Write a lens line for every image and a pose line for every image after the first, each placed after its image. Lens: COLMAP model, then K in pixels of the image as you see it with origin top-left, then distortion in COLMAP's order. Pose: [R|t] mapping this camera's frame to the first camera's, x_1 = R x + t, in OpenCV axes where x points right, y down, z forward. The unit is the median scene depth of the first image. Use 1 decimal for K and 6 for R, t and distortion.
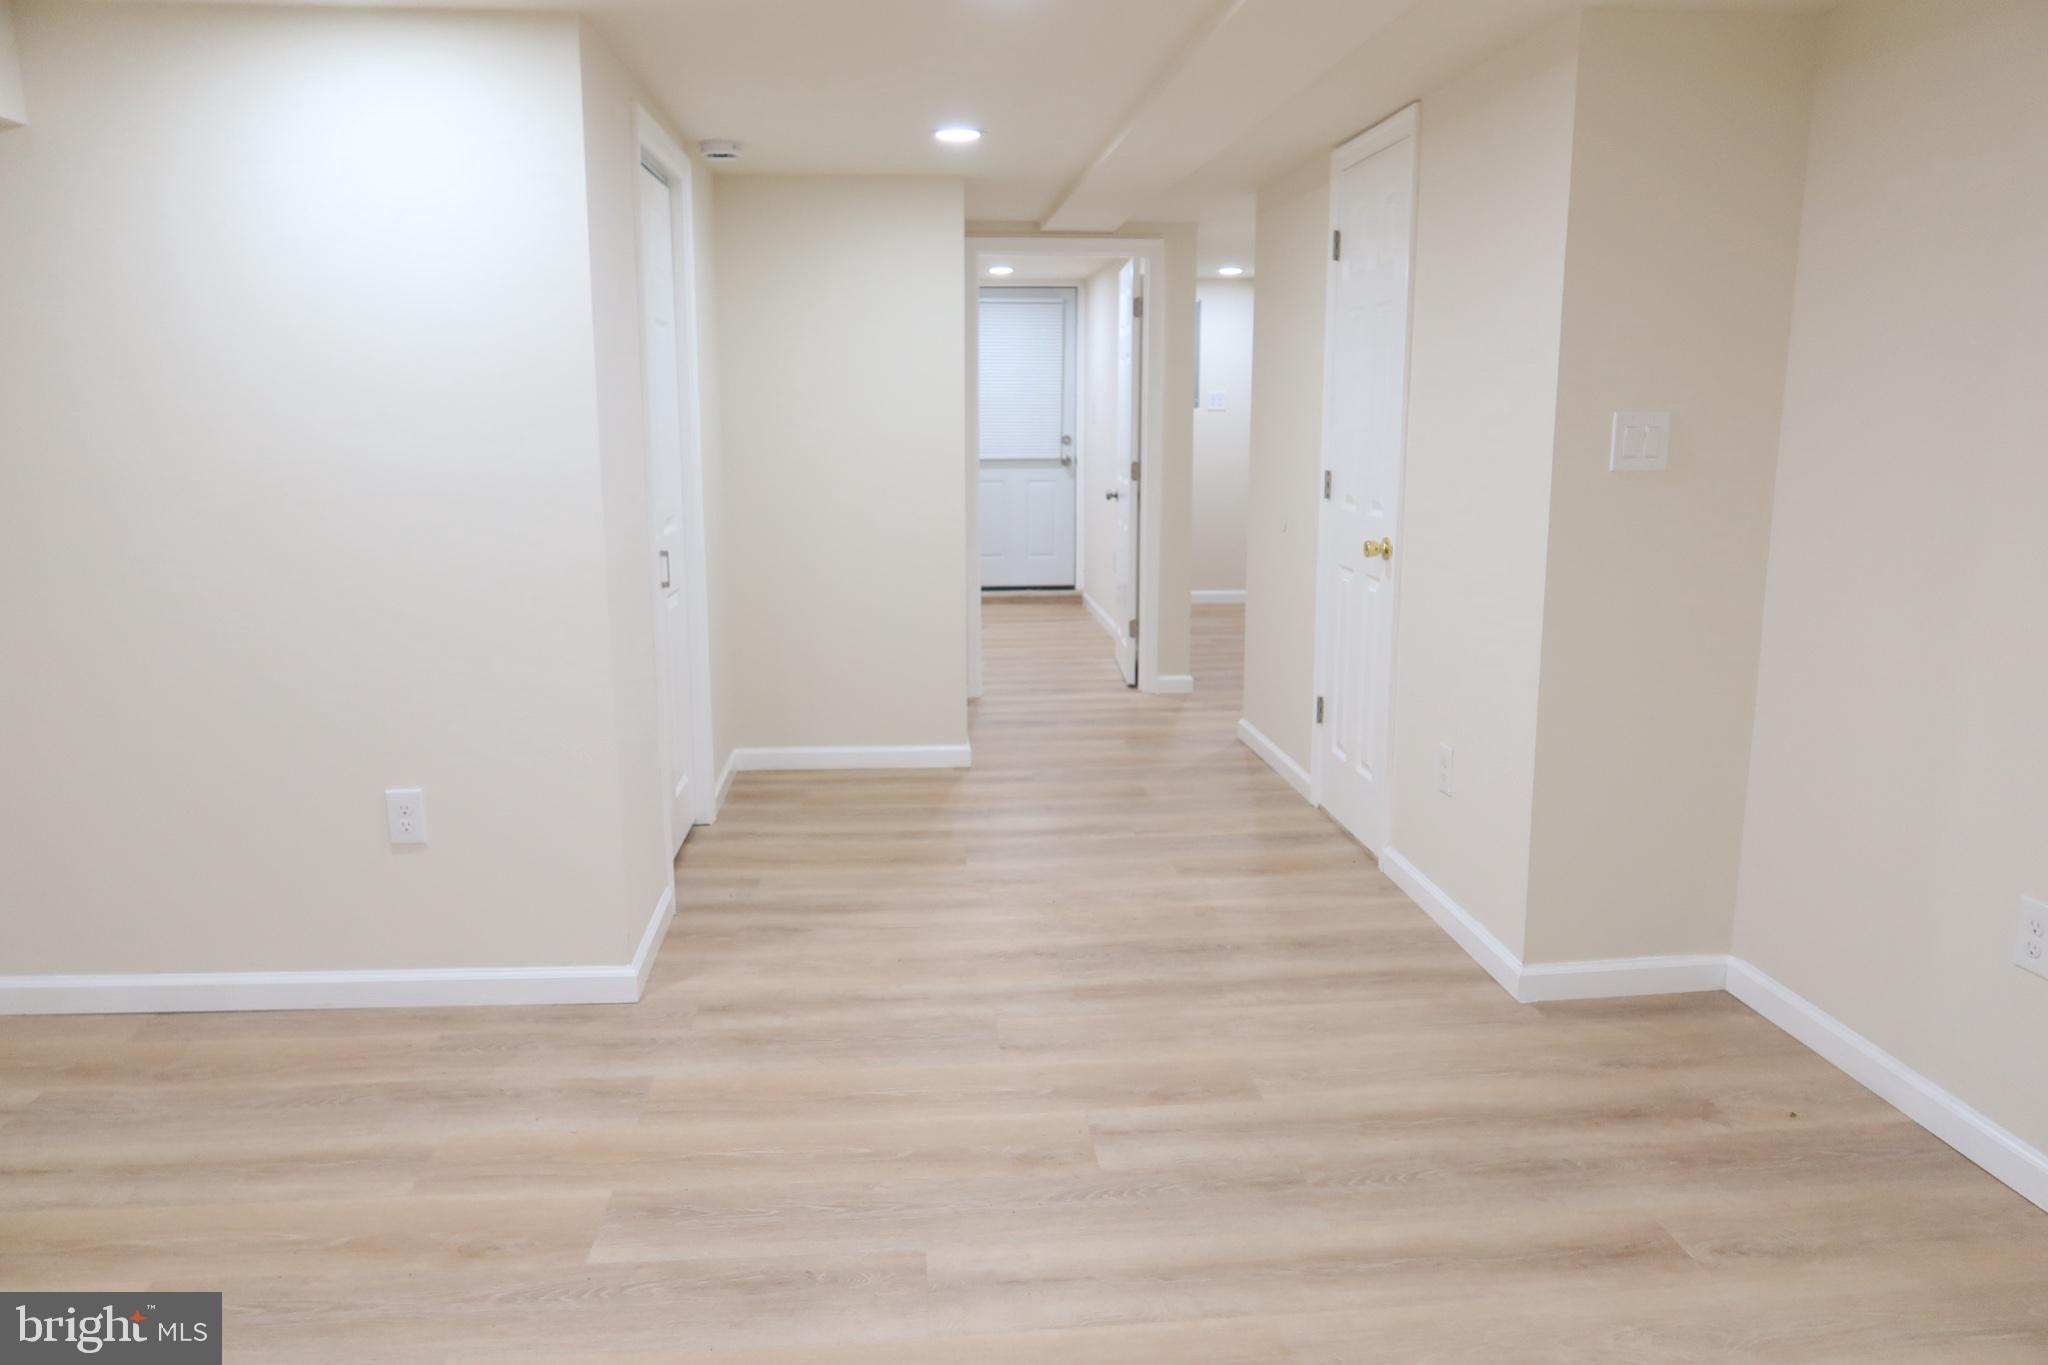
lens RADIAL K [[1409.2, 0, 1011.9], [0, 1409.2, 682.0], [0, 0, 1]] dist [-0.024583, 0.005740]
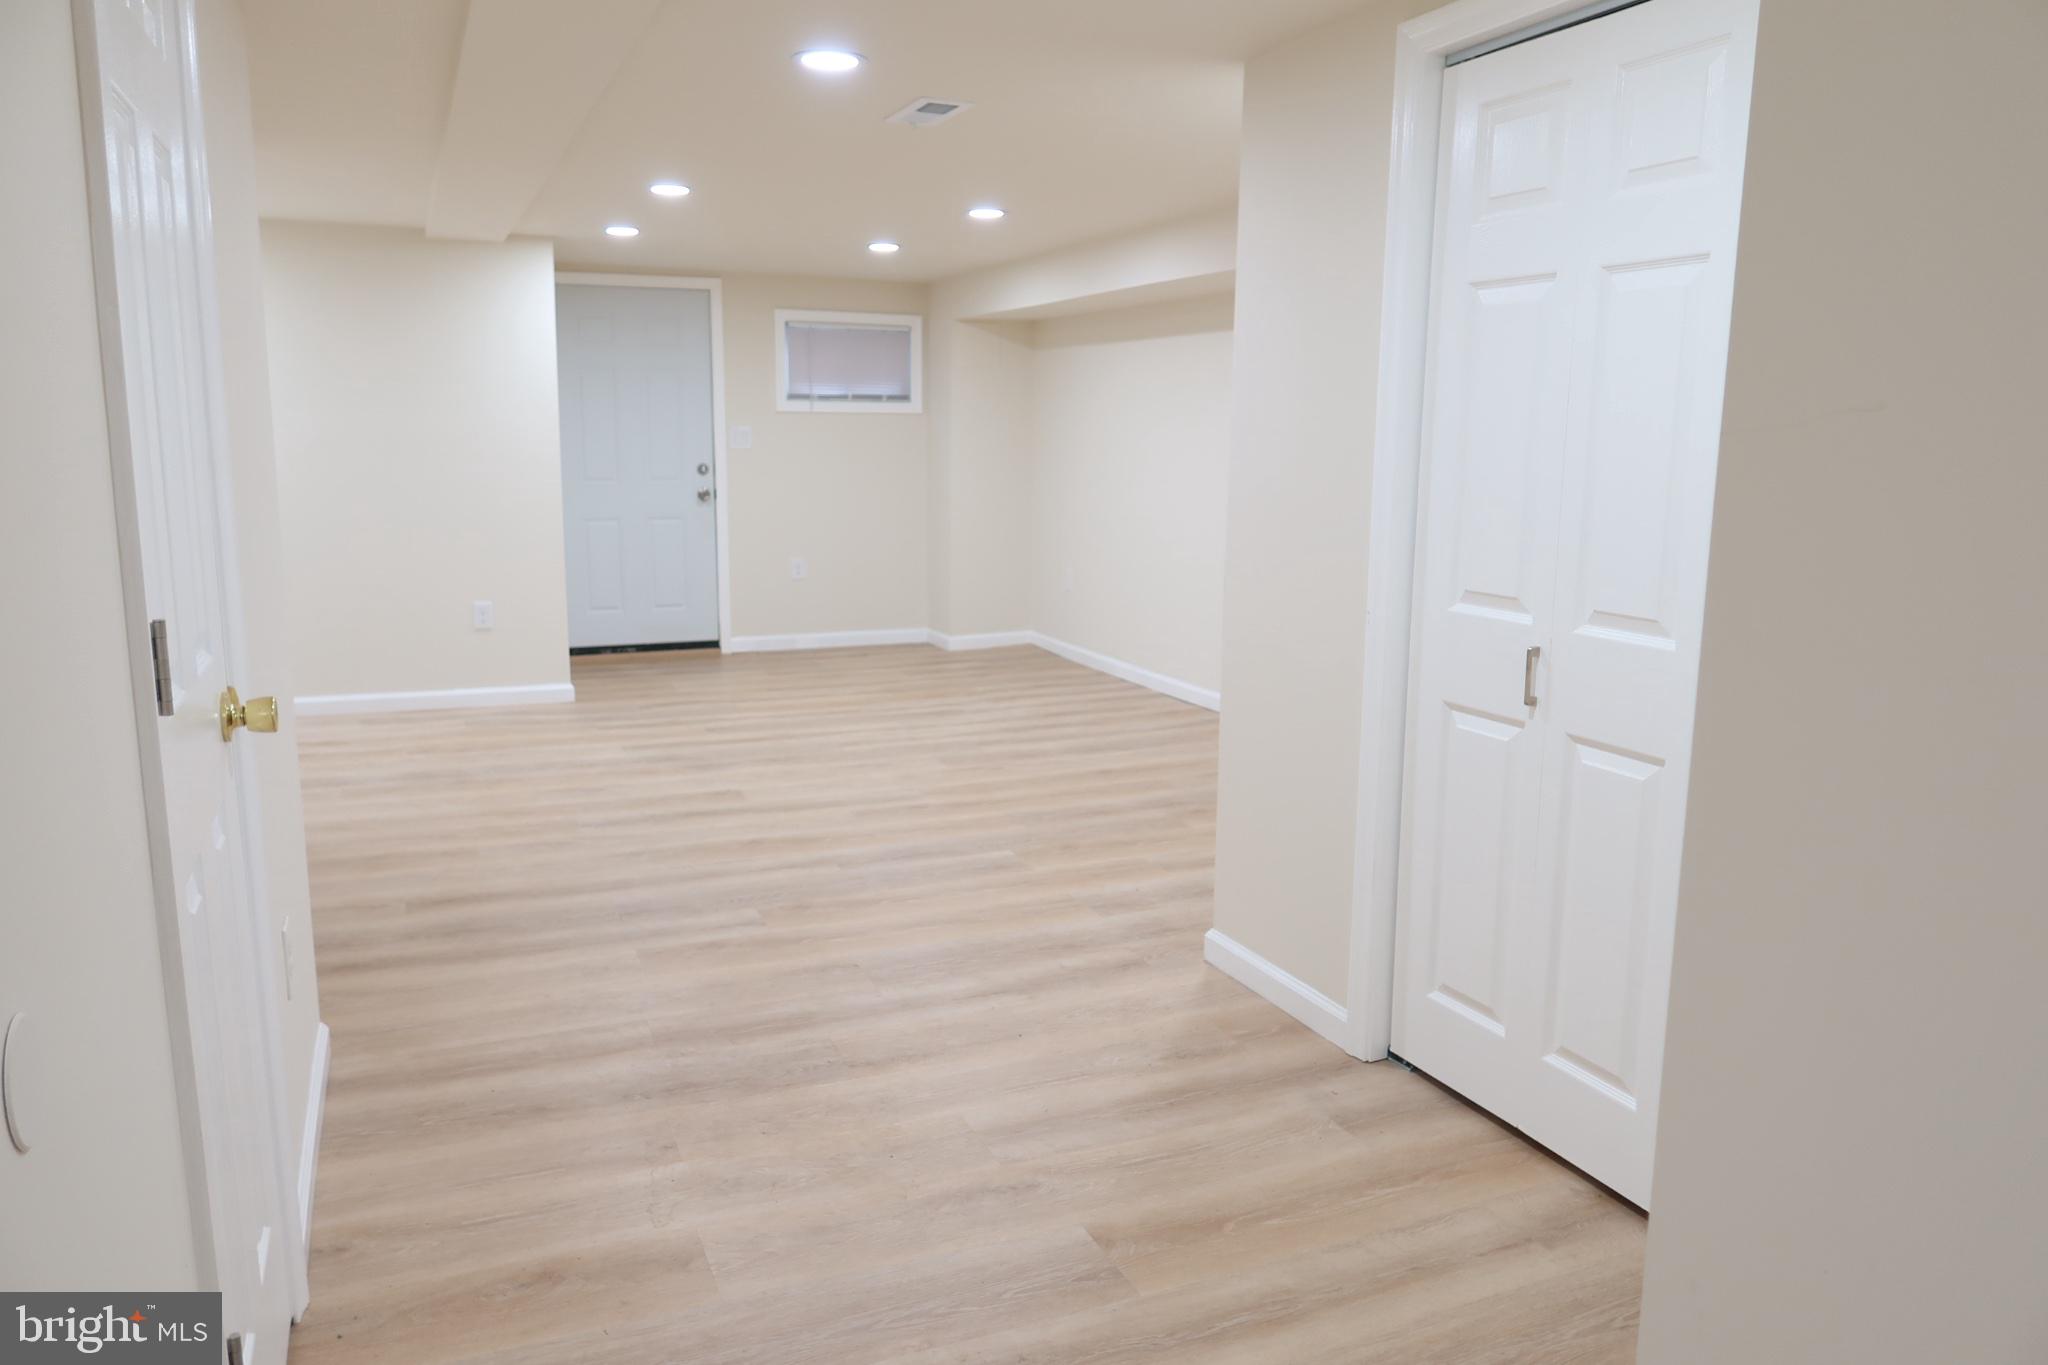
lens RADIAL K [[1409.2, 0, 1011.9], [0, 1409.2, 682.0], [0, 0, 1]] dist [-0.024583, 0.005740]
pose [[-0.947875, 0.058883, -0.313154, 0.236749], [-0.059066, 0.933276, 0.354270, -0.404097], [0.313120, 0.354300, -0.881151, 2.119462]]
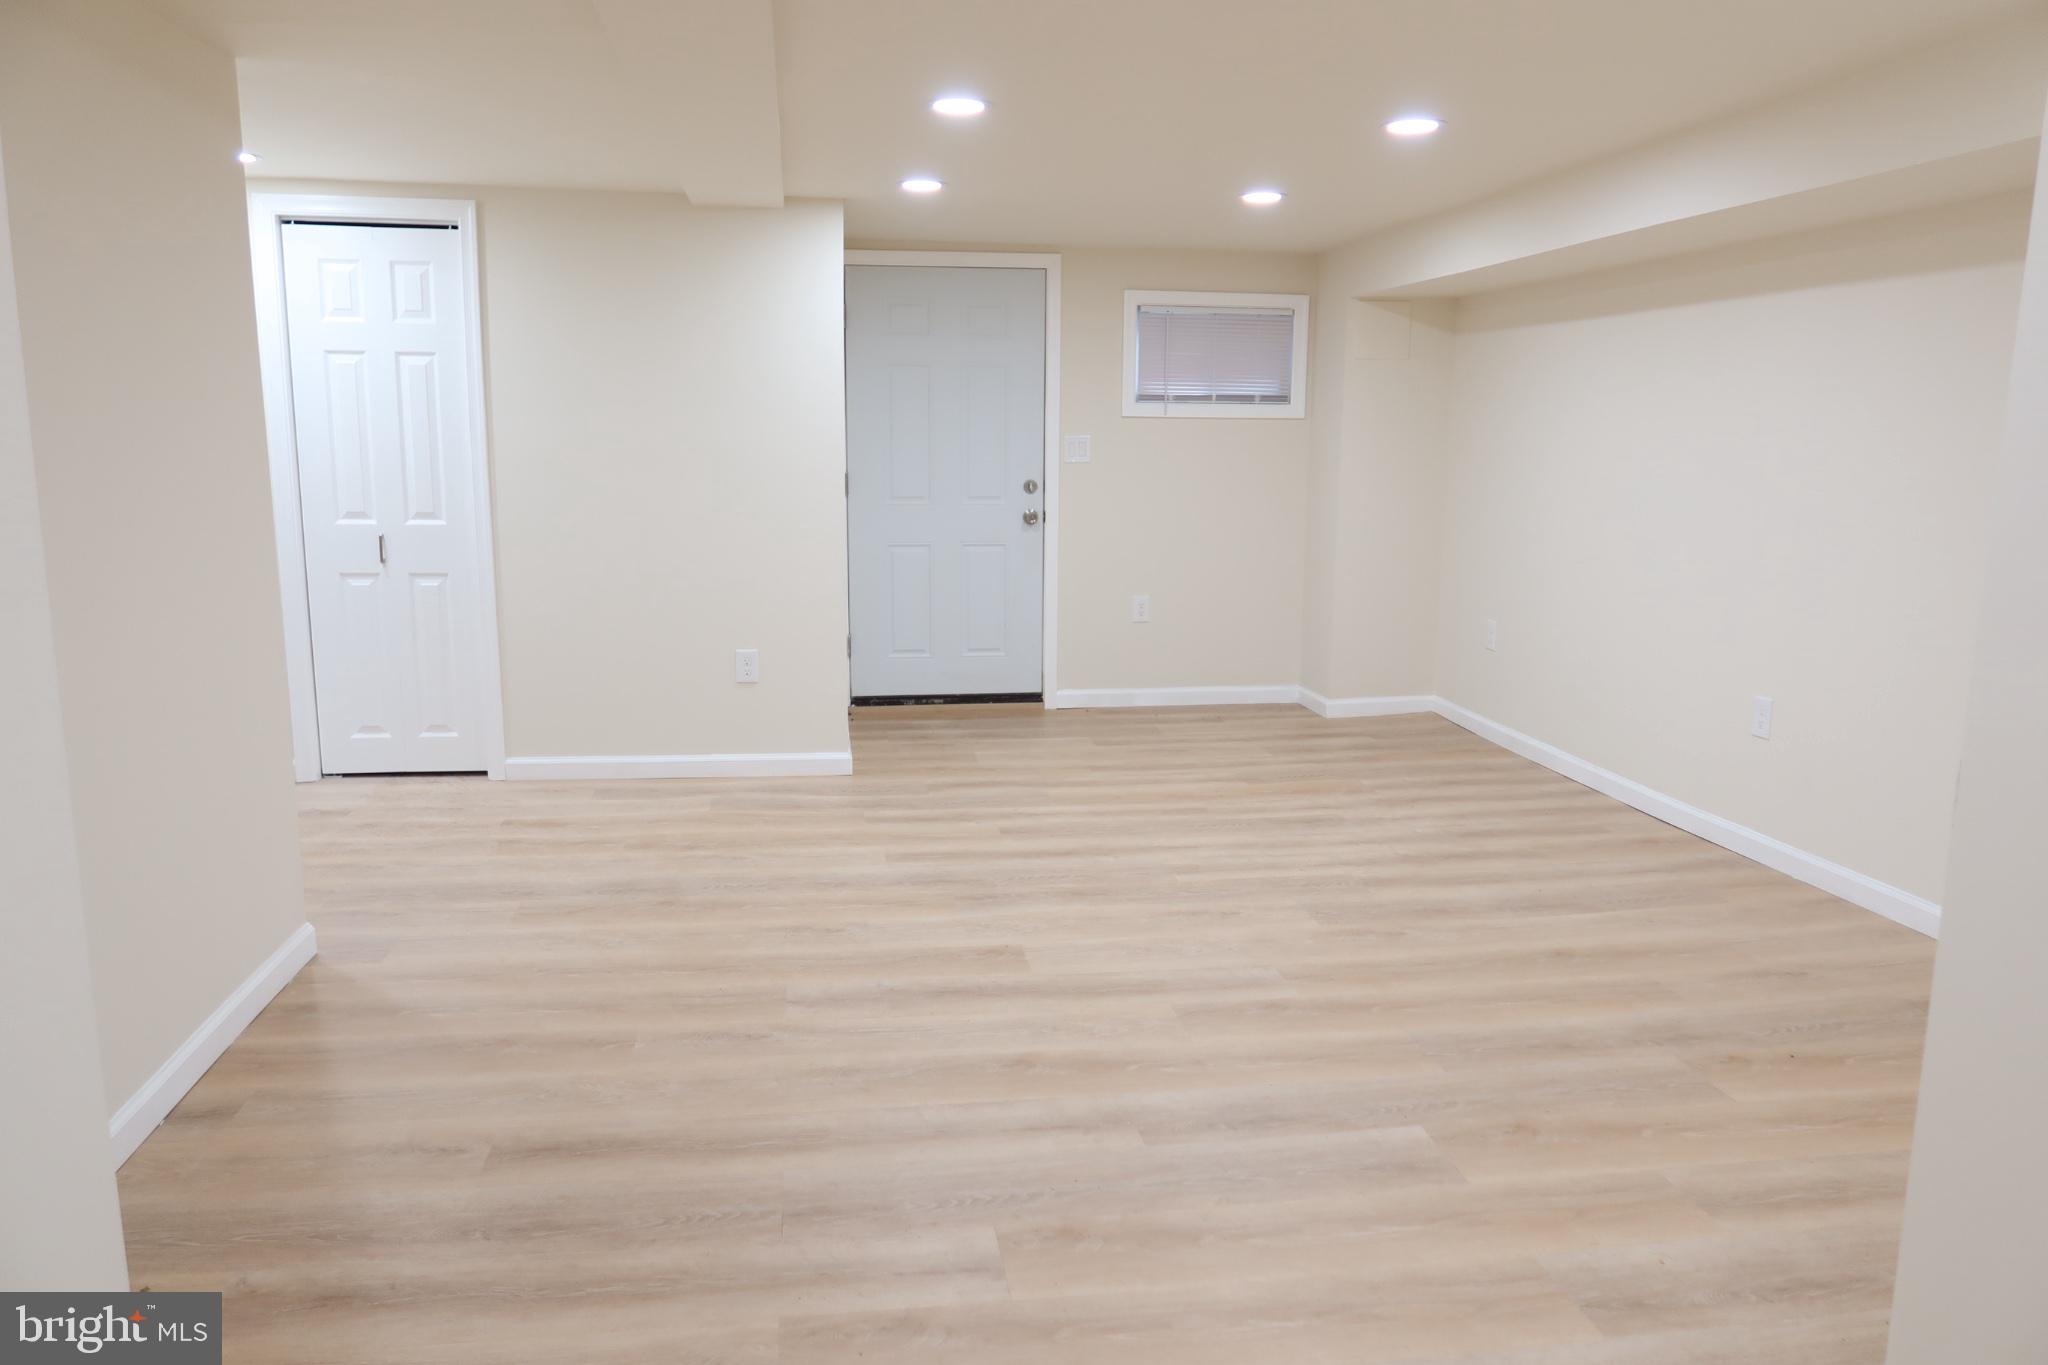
lens RADIAL K [[1409.2, 0, 1011.9], [0, 1409.2, 682.0], [0, 0, 1]] dist [-0.024583, 0.005740]
pose [[-0.998054, 0.015519, -0.060386, 0.090930], [-0.007191, 0.933412, 0.358733, -0.298653], [0.061933, 0.358469, -0.931485, 1.566772]]
